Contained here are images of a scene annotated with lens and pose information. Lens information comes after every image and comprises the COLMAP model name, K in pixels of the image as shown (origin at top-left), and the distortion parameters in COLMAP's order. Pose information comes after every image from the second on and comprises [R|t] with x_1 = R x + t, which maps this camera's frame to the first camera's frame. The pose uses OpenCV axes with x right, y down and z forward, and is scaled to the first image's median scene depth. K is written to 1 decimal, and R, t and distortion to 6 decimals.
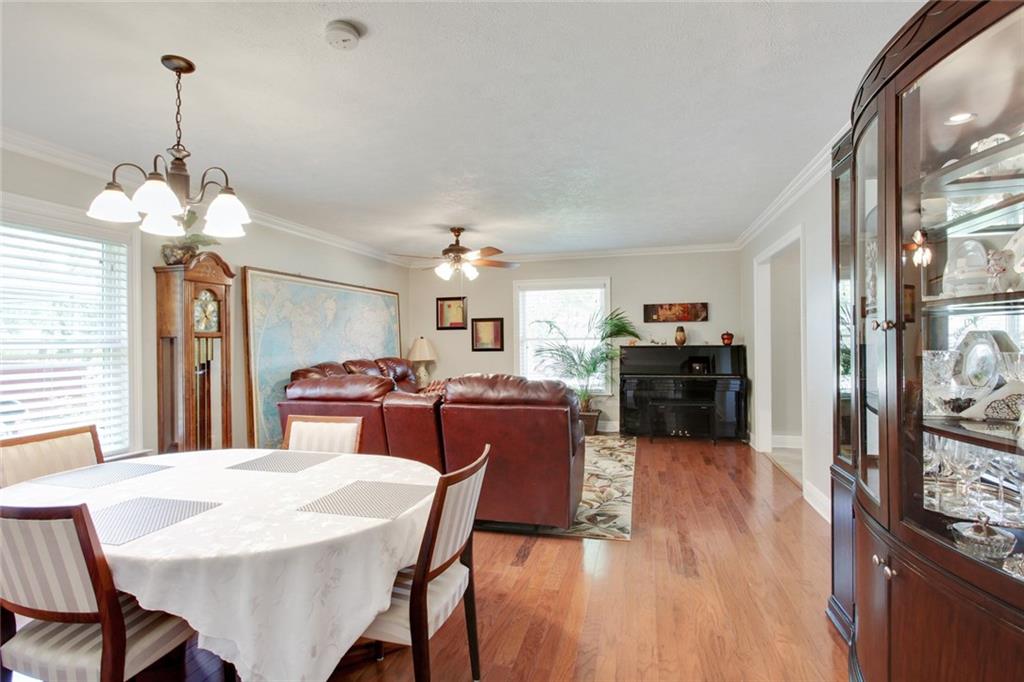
lens RADIAL K [[502.2, 0, 504.2], [0, 502.2, 342.1], [0, 0, 1]] dist [-0.018614, 0.001187]
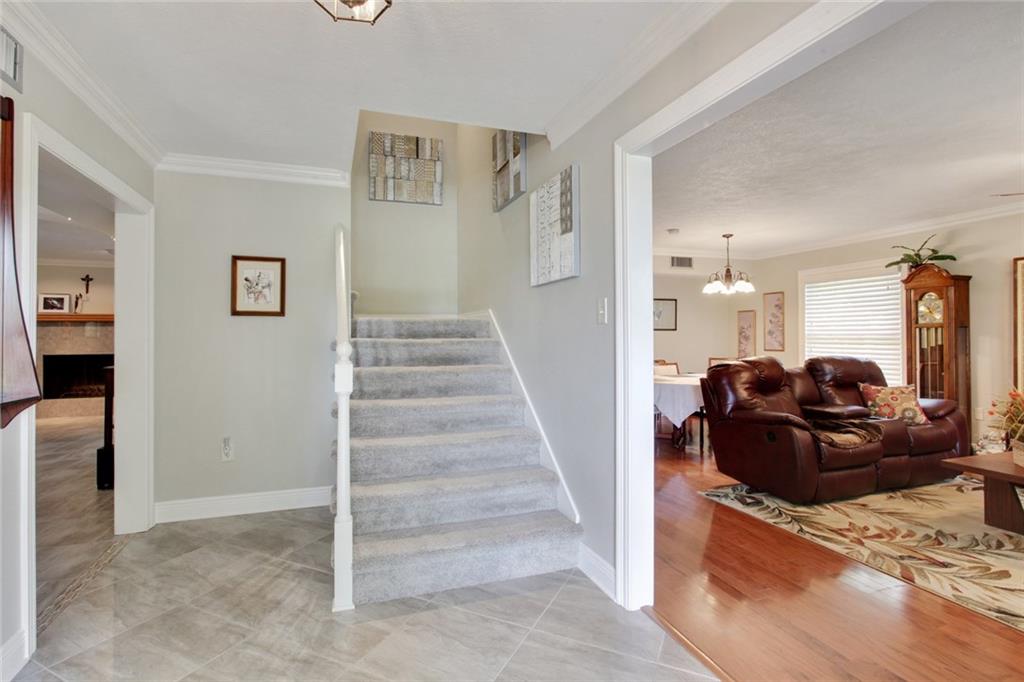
lens RADIAL K [[488.0, 0, 505.6], [0, 488.0, 332.1], [0, 0, 1]] dist [0.001805, 0.000929]
pose [[-0.823837, 0.012724, -0.566683, 0.933503], [0.014767, 0.999890, 0.000982, -0.012852], [0.566634, -0.007559, -0.823935, 1.210209]]
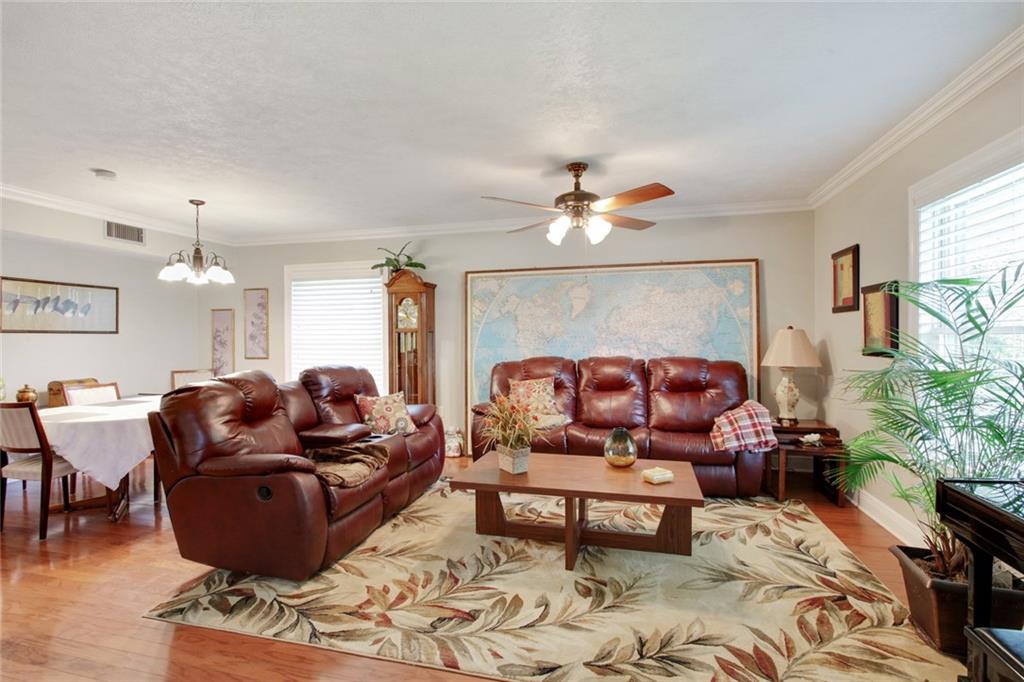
lens RADIAL K [[502.2, 0, 504.2], [0, 502.2, 342.1], [0, 0, 1]] dist [-0.018614, 0.001187]
pose [[0.008578, 0.023178, -0.999695, 0.669578], [0.004596, 0.999720, 0.023218, -0.011135], [0.999953, -0.004794, 0.008469, 1.054640]]
